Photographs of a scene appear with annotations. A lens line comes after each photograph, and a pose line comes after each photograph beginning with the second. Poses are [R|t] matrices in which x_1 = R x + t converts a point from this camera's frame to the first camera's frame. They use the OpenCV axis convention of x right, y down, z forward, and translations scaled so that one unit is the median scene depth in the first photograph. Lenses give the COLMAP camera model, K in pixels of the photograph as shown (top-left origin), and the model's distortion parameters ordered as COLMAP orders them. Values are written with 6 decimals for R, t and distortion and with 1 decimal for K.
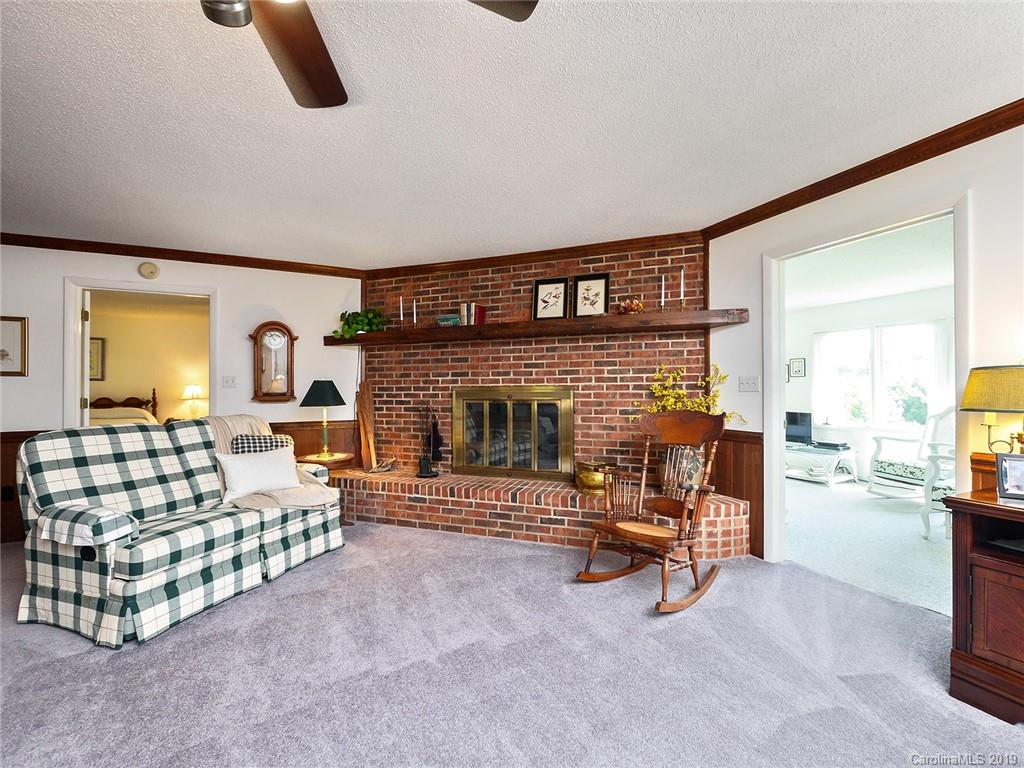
lens RADIAL K [[434.0, 0, 511.2], [0, 434.0, 384.3], [0, 0, 1]] dist [-0.007239, 0.000511]
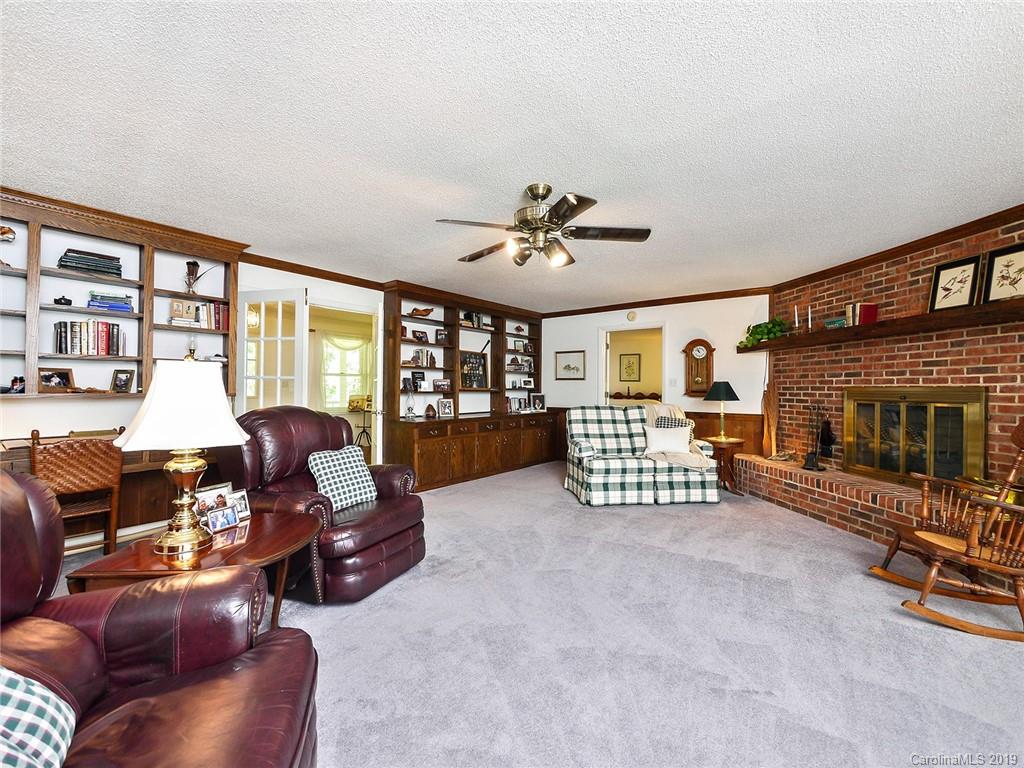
lens RADIAL K [[434.0, 0, 512.3], [0, 434.0, 383.5], [0, 0, 1]] dist [-0.007239, 0.000511]
pose [[0.439069, -0.000460, -0.898453, 0.480020], [0.001419, 0.999999, 0.000181, -0.004256], [0.898452, -0.001354, 0.439069, -0.159123]]
